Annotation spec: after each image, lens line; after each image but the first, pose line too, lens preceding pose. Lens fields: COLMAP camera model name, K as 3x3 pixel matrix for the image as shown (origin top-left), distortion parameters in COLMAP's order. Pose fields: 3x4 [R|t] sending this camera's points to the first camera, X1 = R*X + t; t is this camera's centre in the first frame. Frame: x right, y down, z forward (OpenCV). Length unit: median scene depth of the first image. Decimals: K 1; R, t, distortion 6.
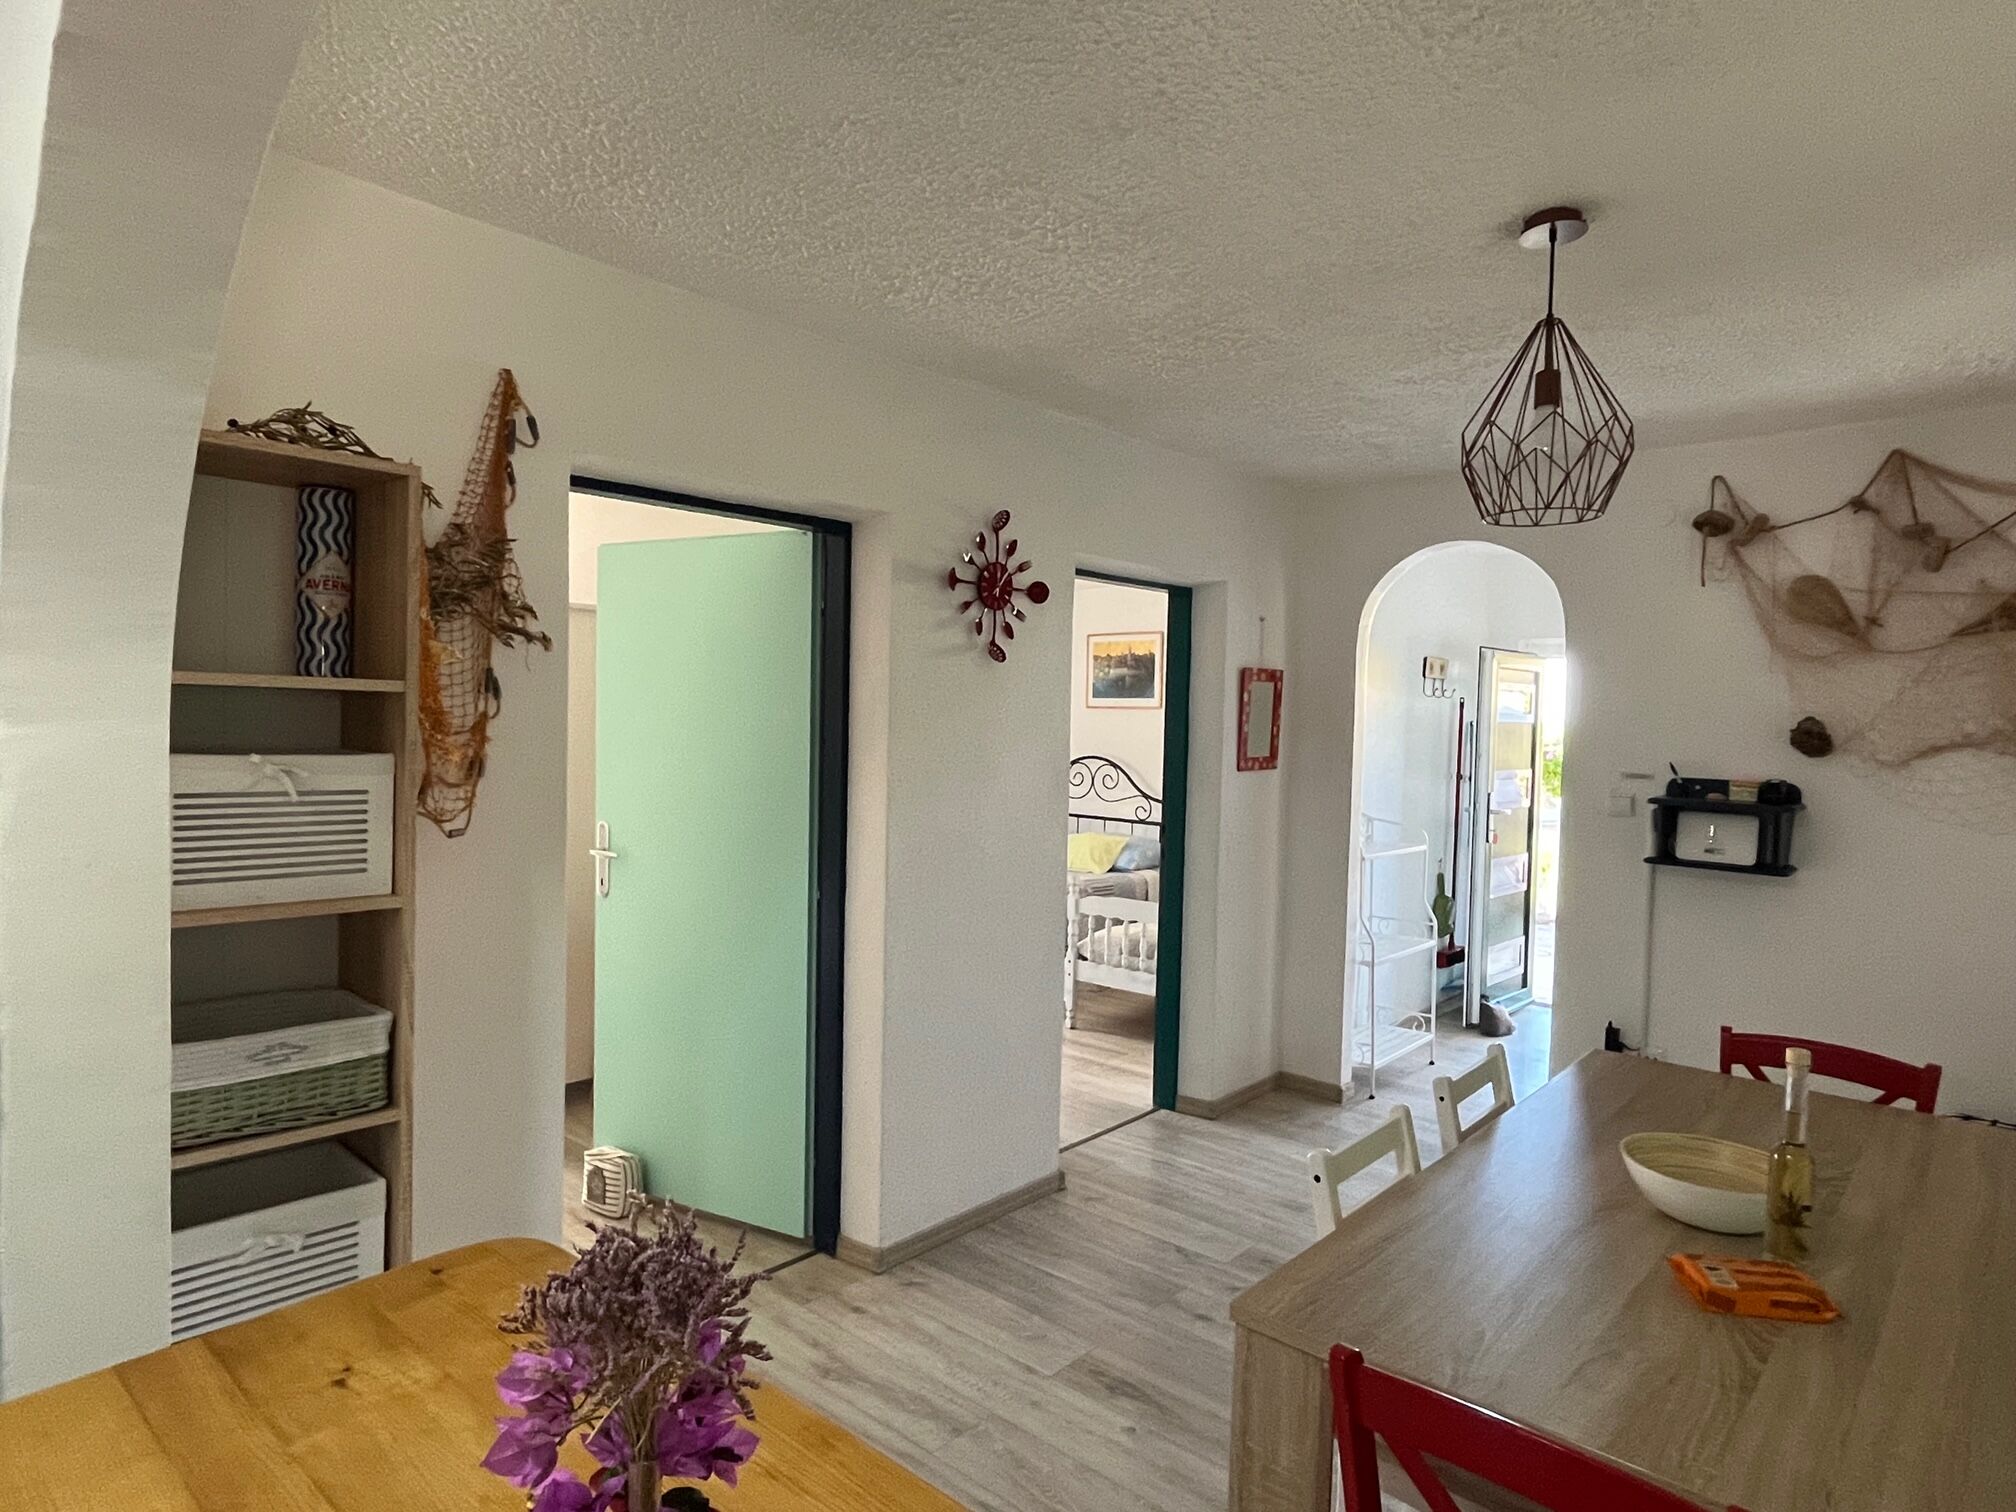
lens RADIAL K [[1225.3, 0, 995.1], [0, 1225.3, 755.1], [0, 0, 1]] dist [-0.006749, -0.002062]
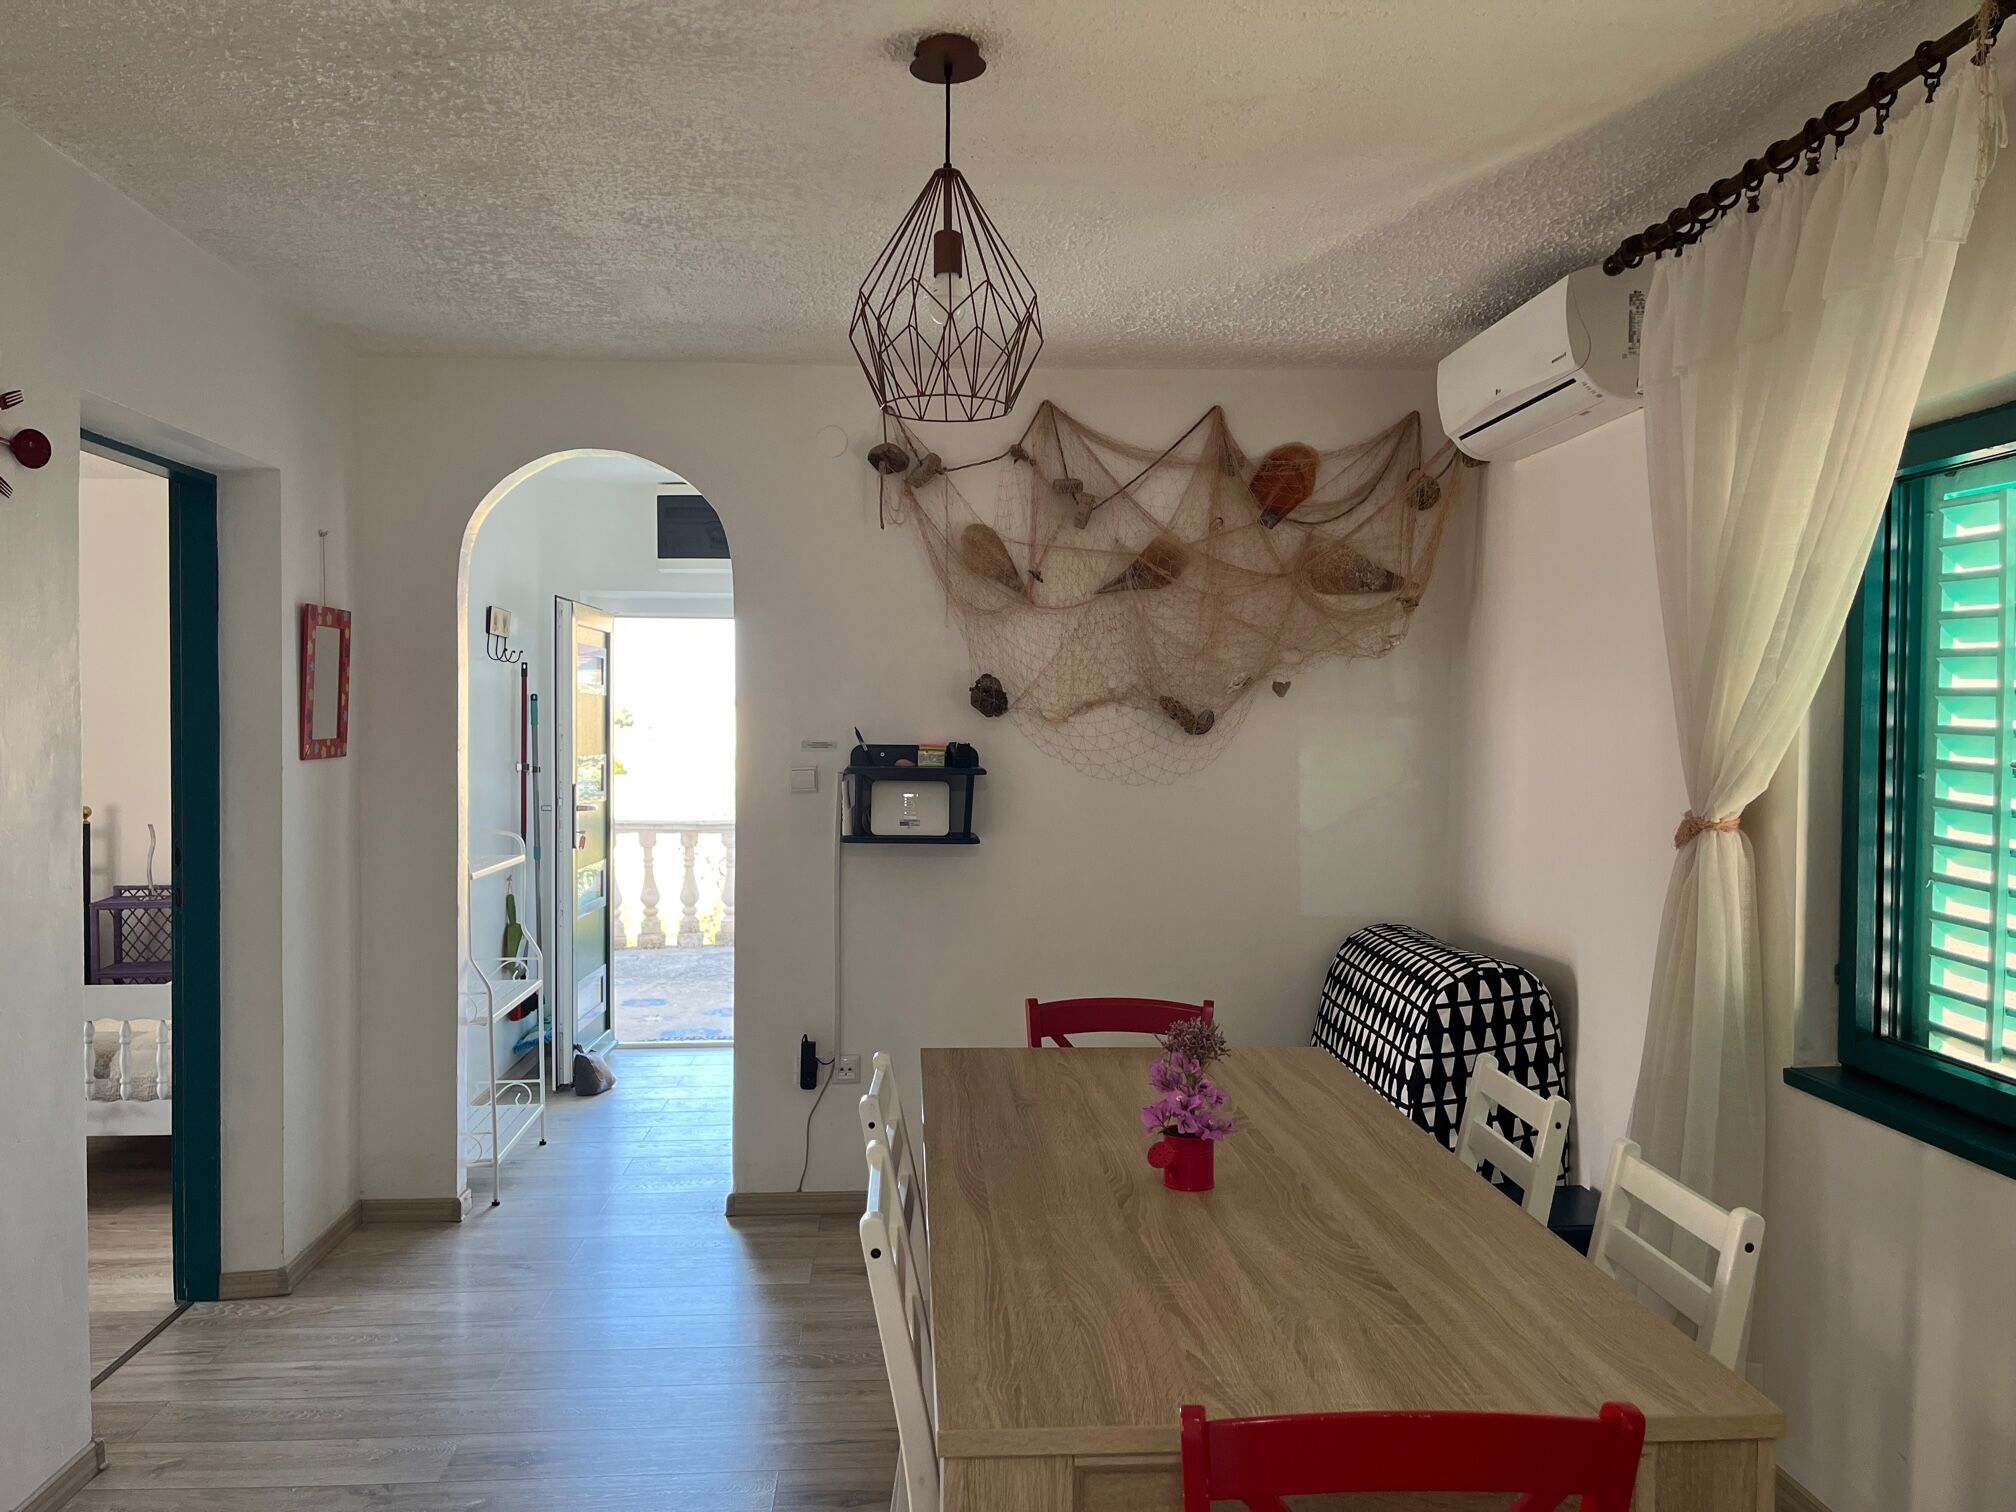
lens RADIAL K [[1572.7, 0, 1008.3], [0, 1572.7, 766.2], [0, 0, 1]] dist [0.106117, -0.136279]
pose [[0.670460, -0.035676, 0.741088, -0.220357], [0.039714, 0.999137, 0.012169, 0.025009], [-0.740882, 0.021273, 0.671298, 0.160929]]
